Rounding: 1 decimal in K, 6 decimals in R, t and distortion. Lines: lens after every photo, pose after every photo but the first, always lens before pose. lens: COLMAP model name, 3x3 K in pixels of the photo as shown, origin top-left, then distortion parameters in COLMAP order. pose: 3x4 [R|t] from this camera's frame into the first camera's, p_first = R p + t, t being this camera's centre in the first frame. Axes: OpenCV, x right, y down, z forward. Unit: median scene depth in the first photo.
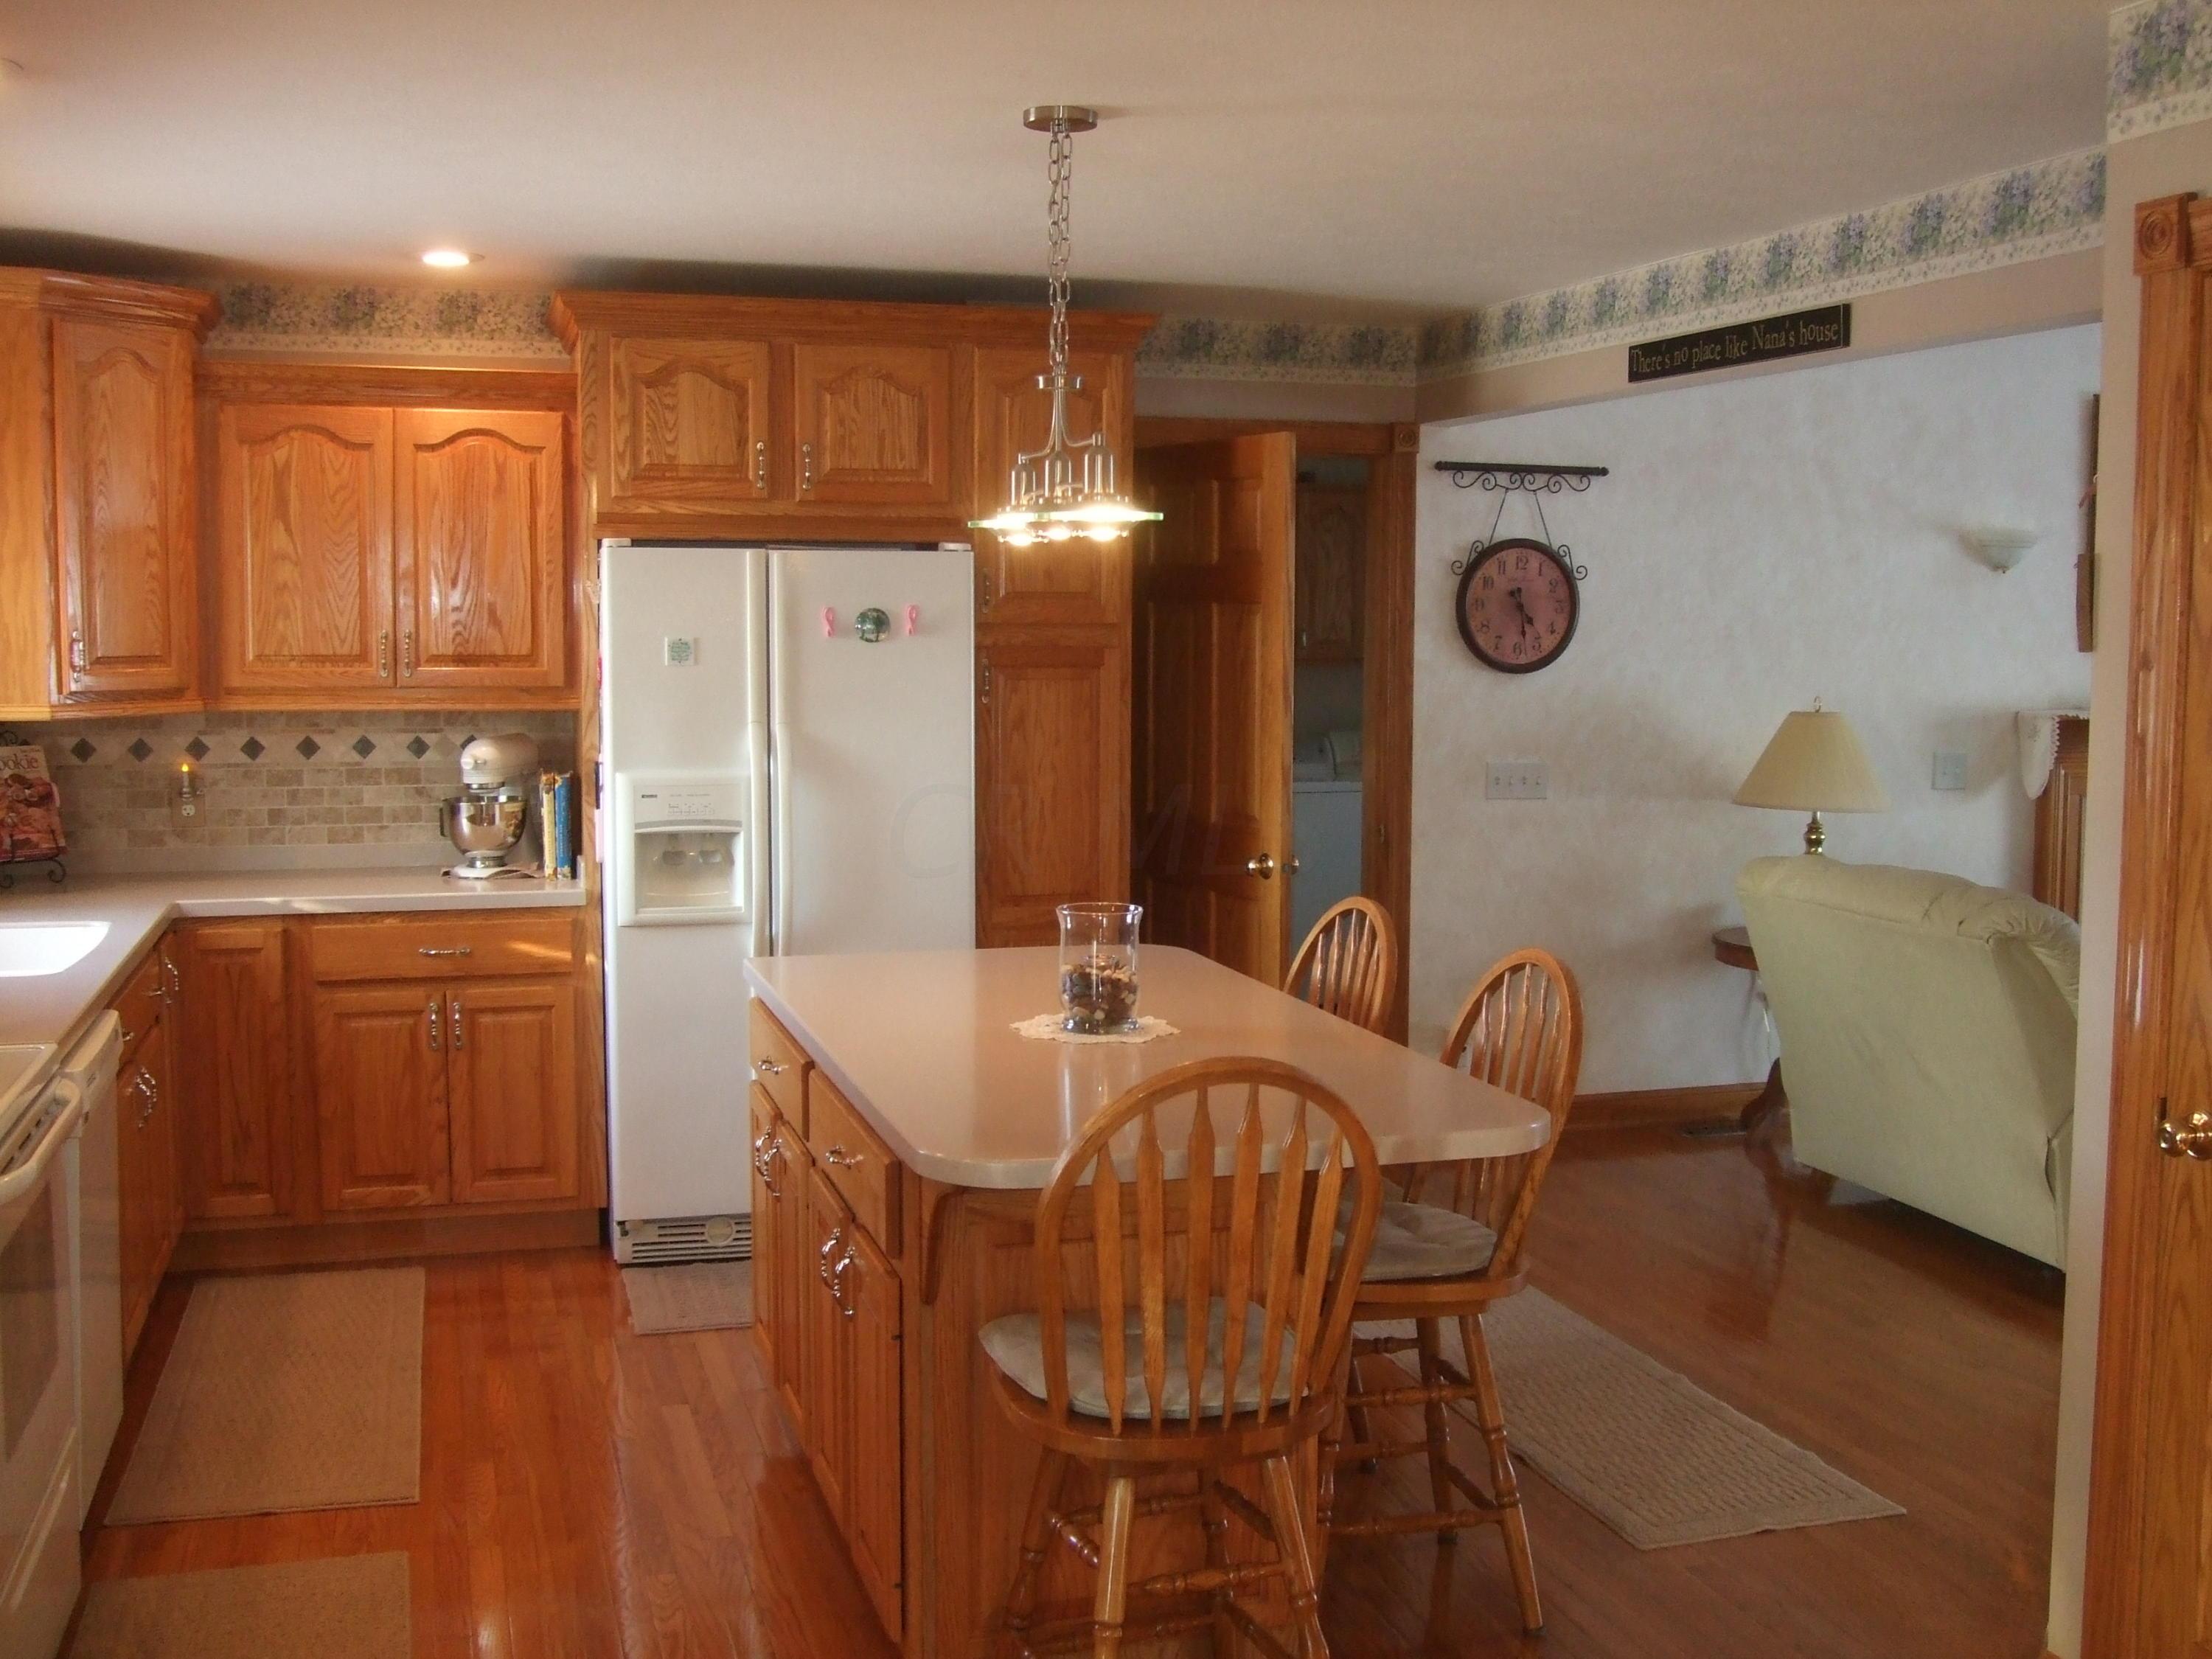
lens RADIAL K [[2387.5, 0, 1110.0], [0, 2387.5, 858.2], [0, 0, 1]] dist [-0.110446, 0.140739]
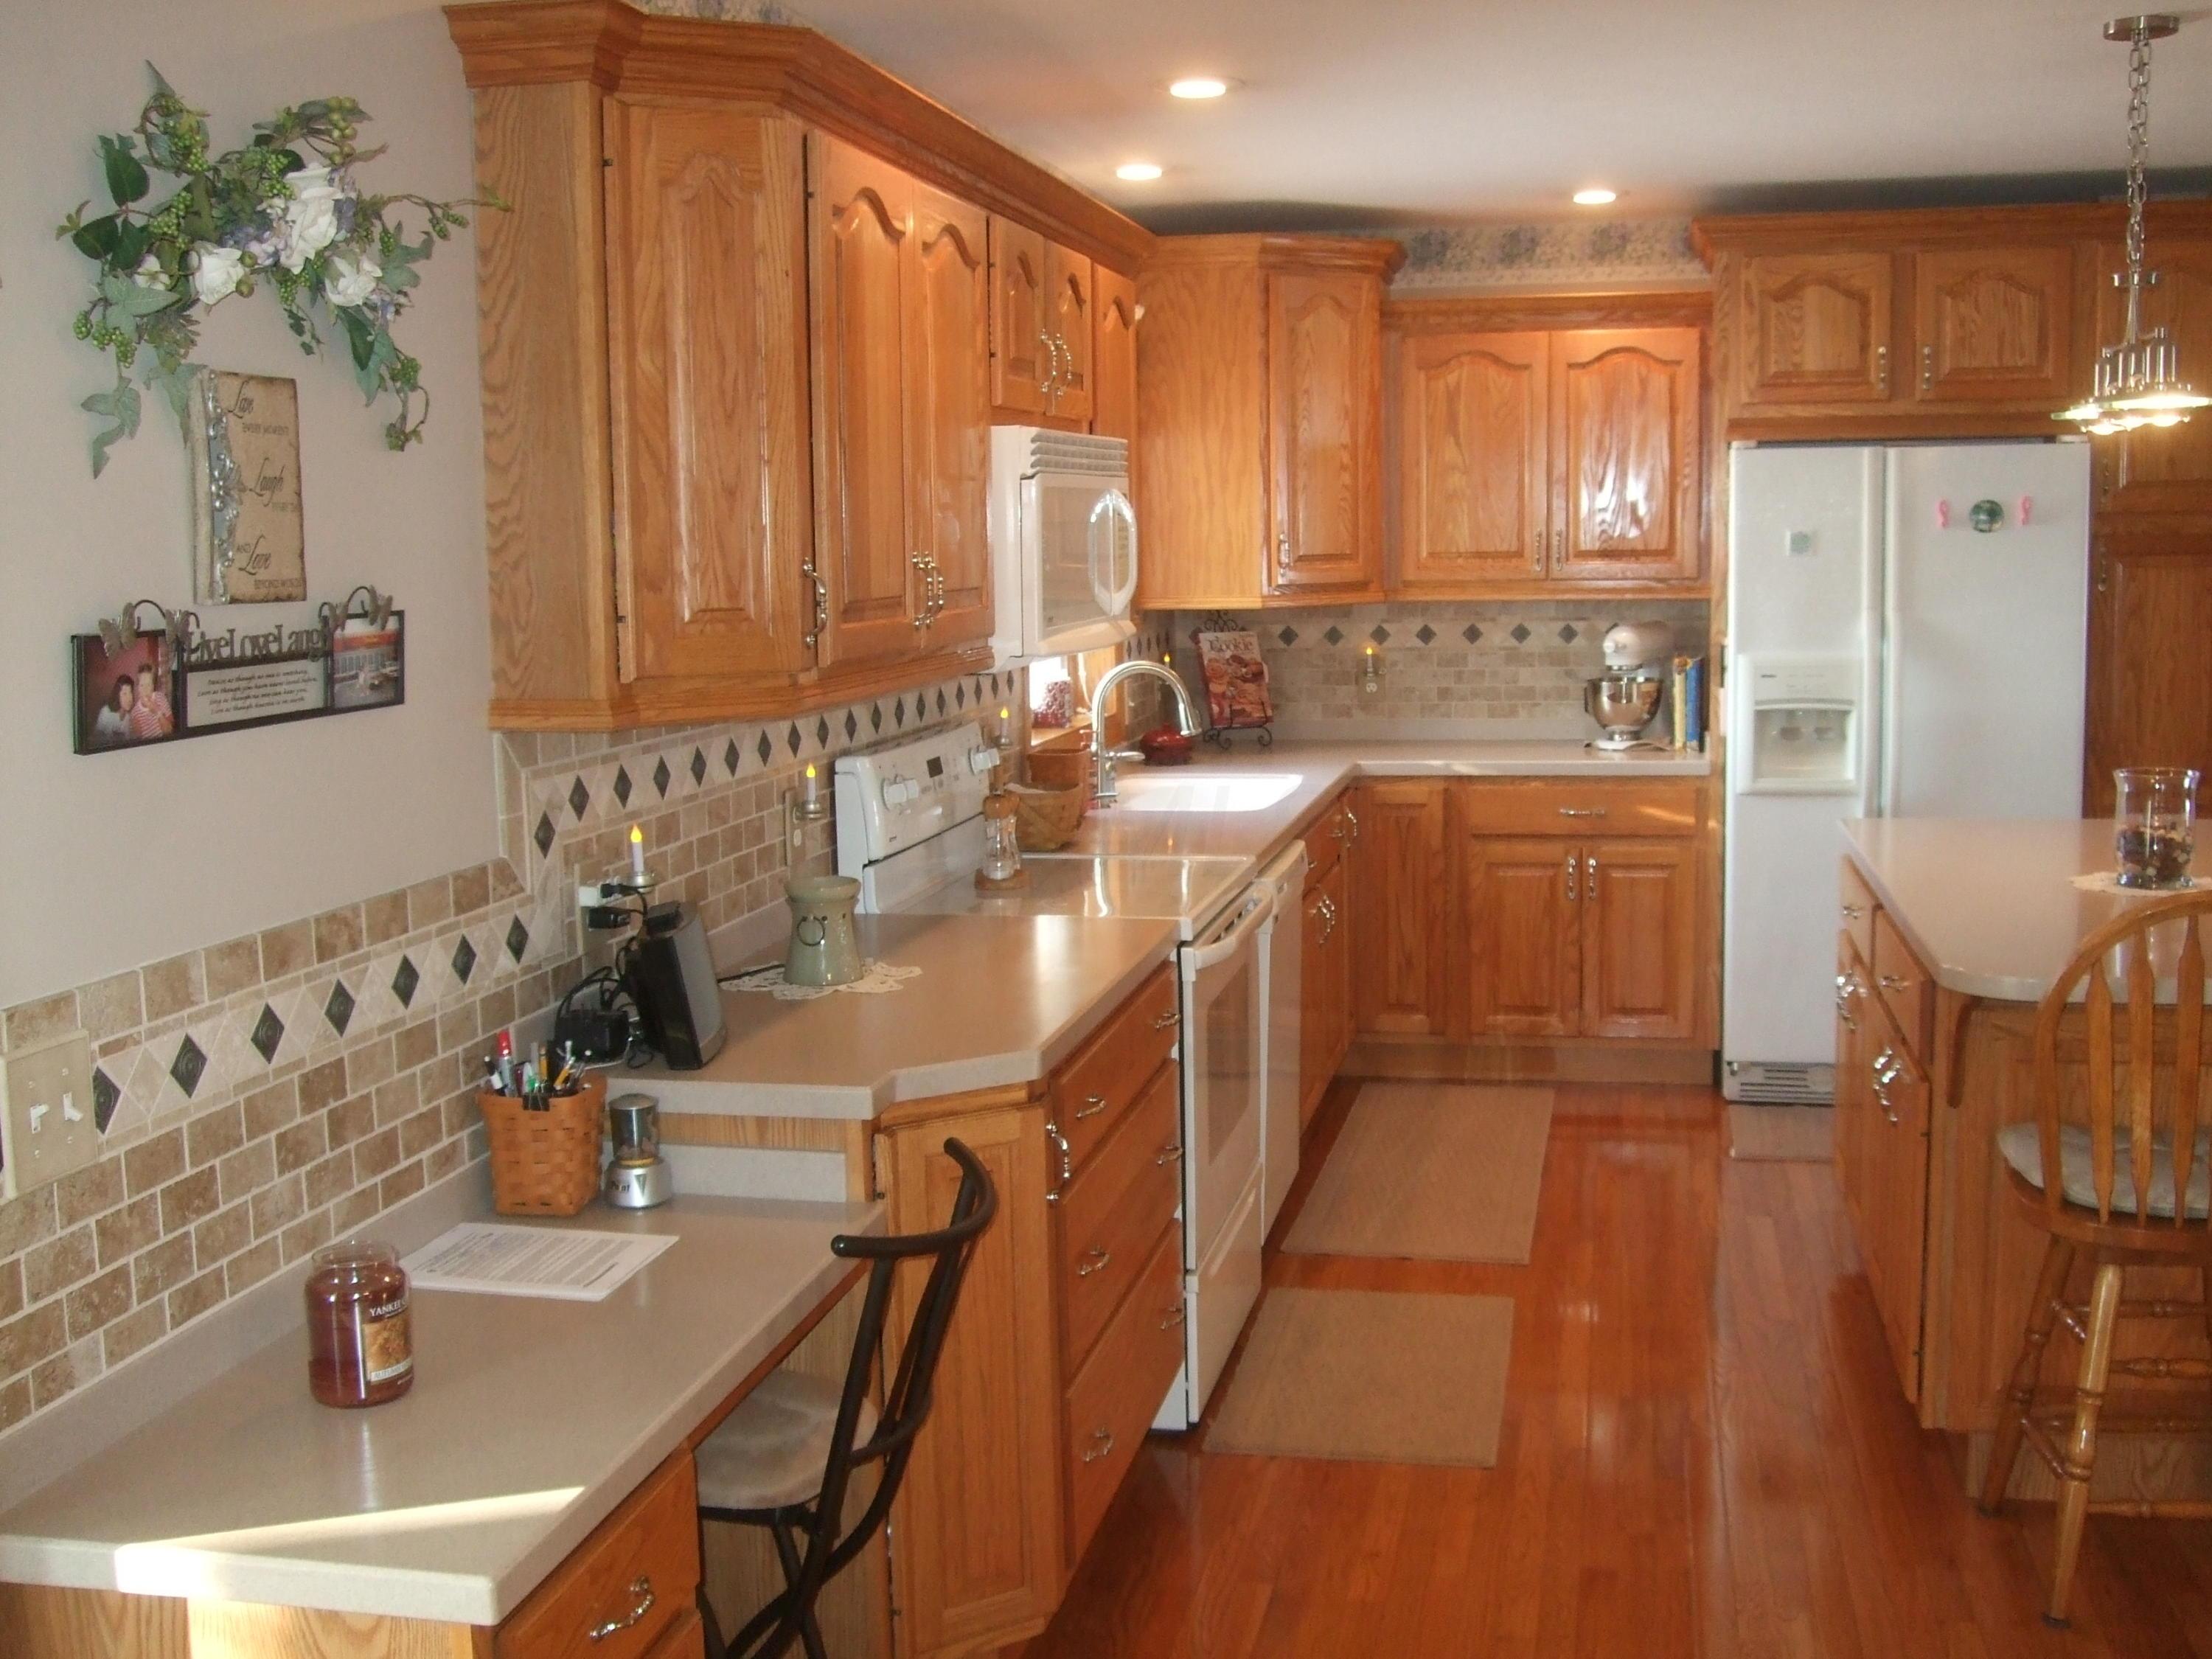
lens RADIAL K [[2387.5, 0, 1110.0], [0, 2387.5, 858.2], [0, 0, 1]] dist [-0.110446, 0.140739]
pose [[0.880849, 0.038389, -0.471839, 0.056537], [-0.020419, 0.998860, 0.043148, 0.016491], [0.472957, -0.028372, 0.880629, -0.106822]]
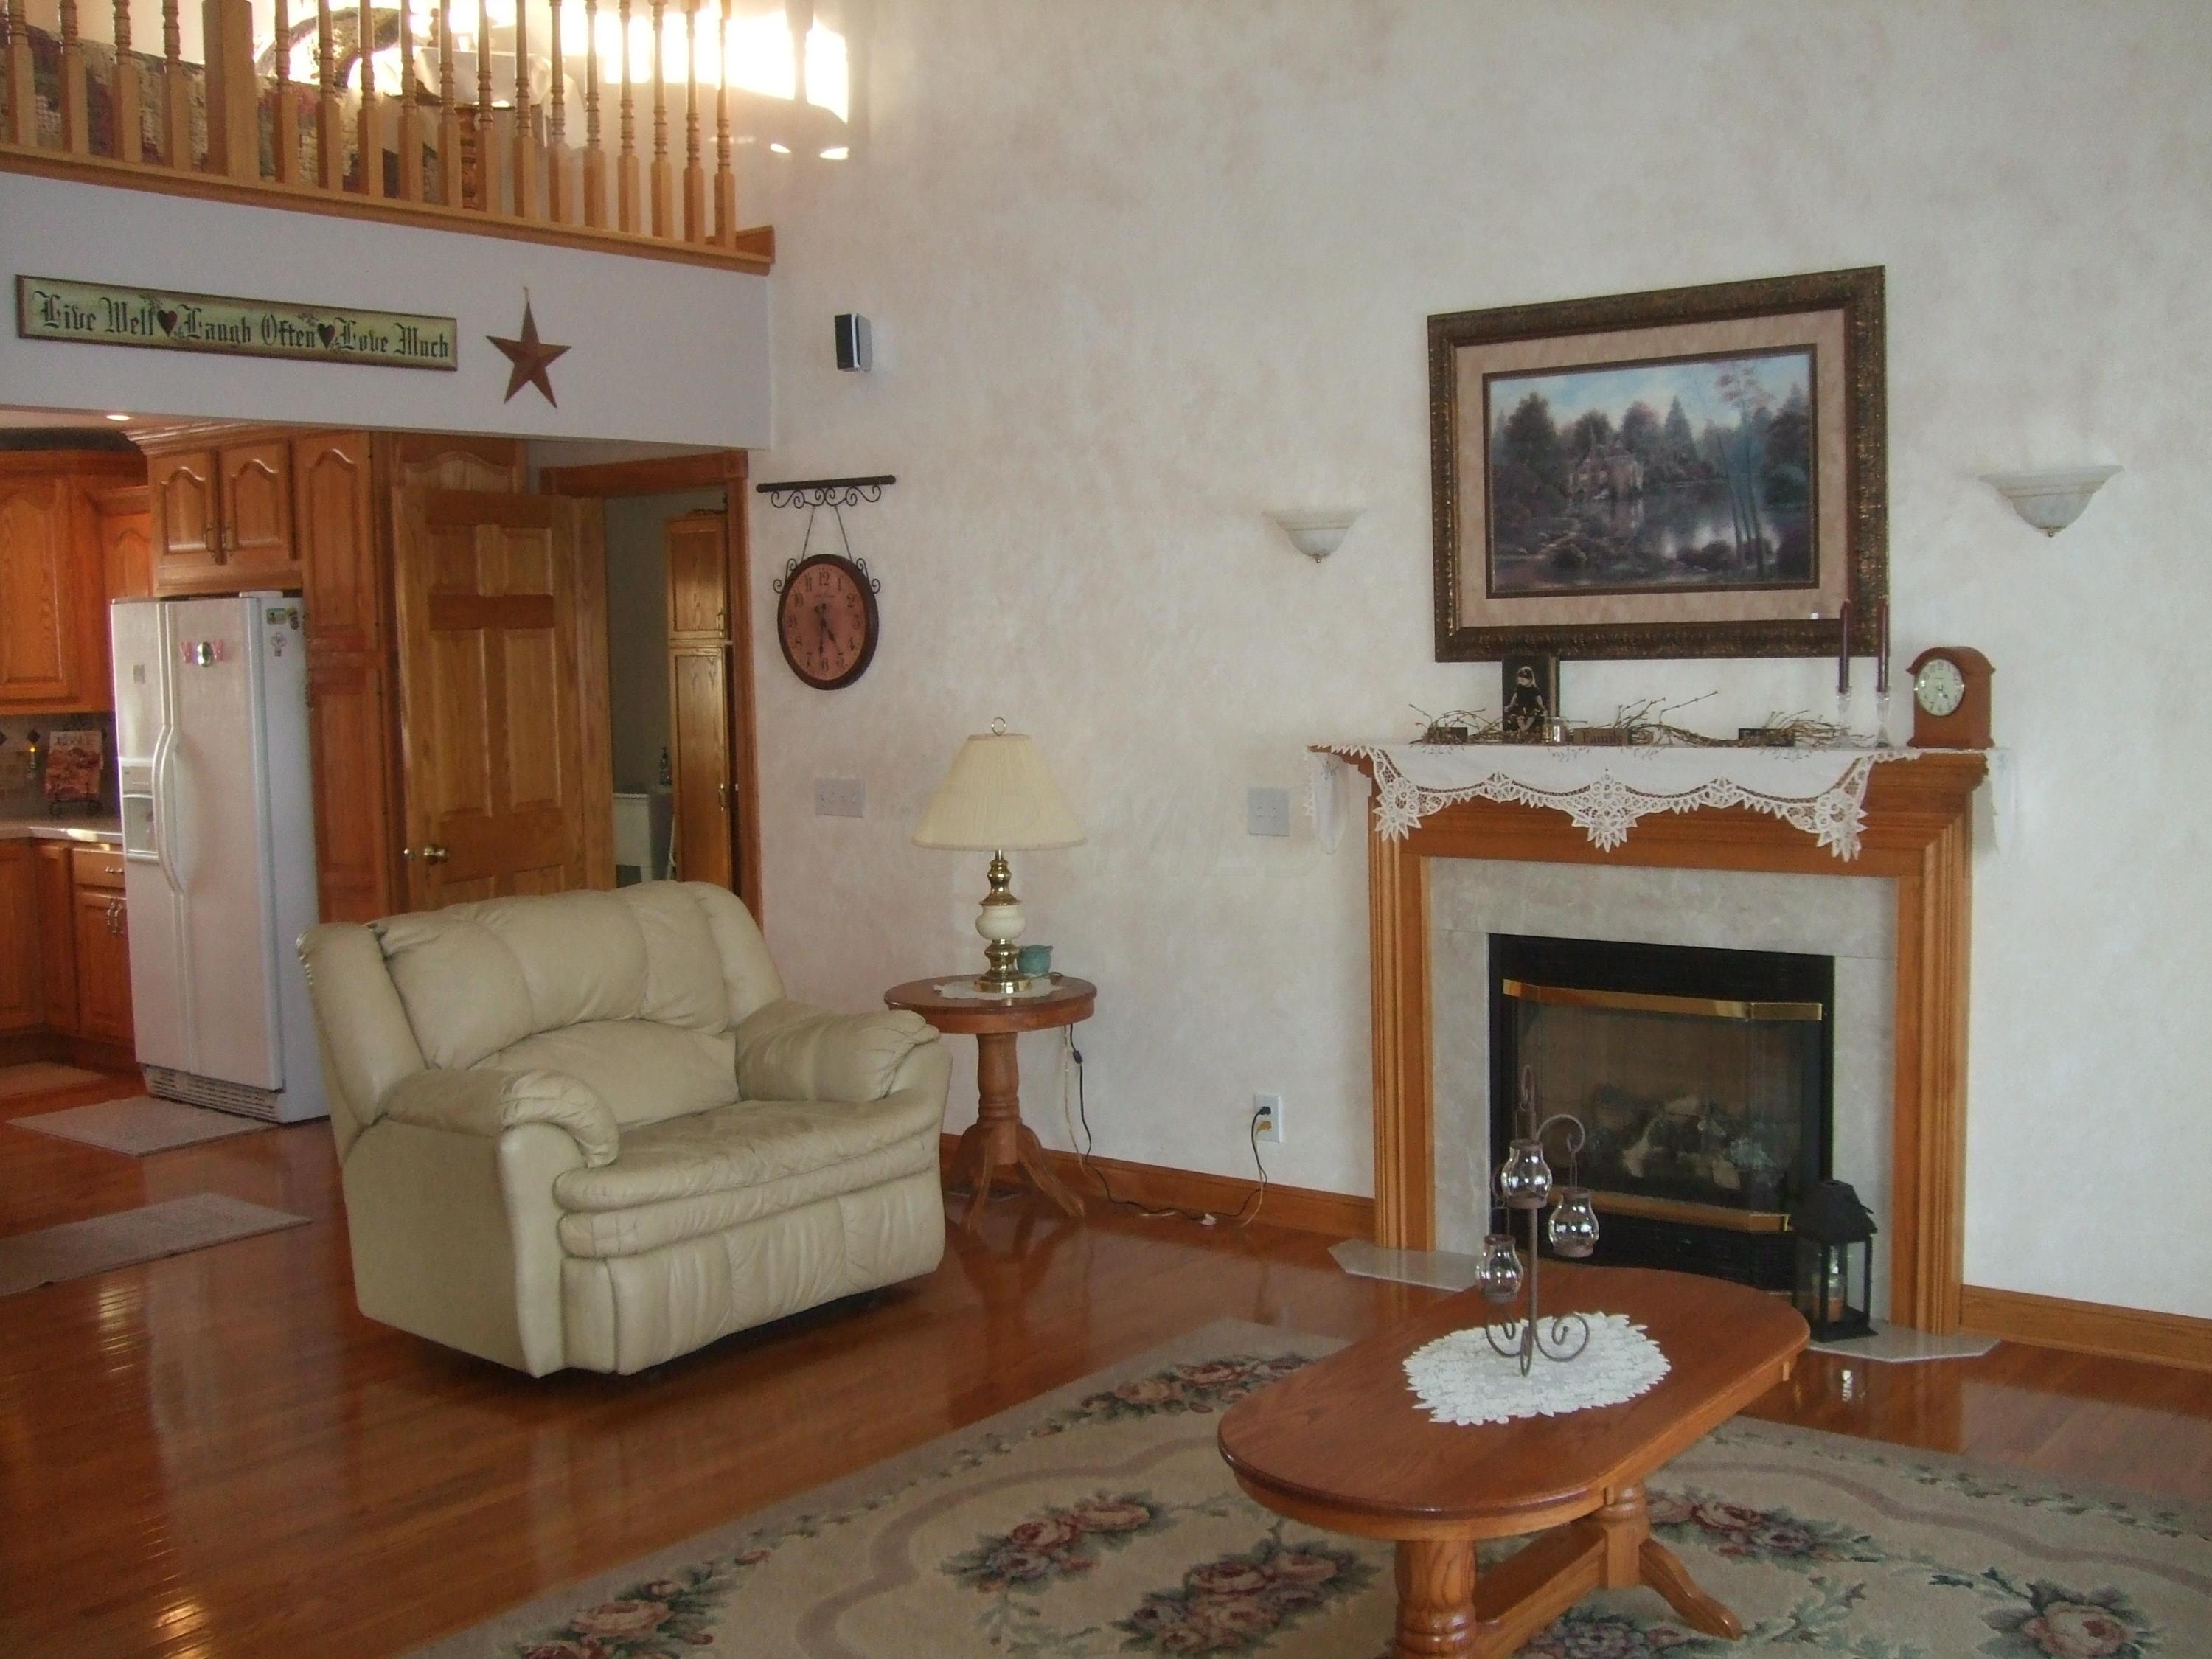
lens RADIAL K [[2387.5, 0, 1110.0], [0, 2387.5, 858.2], [0, 0, 1]] dist [-0.110446, 0.140739]
pose [[0.587045, 0.065404, -0.806908, 1.276856], [-0.058749, 0.997545, 0.038115, -0.063891], [0.807420, 0.025029, 0.589446, 0.621637]]
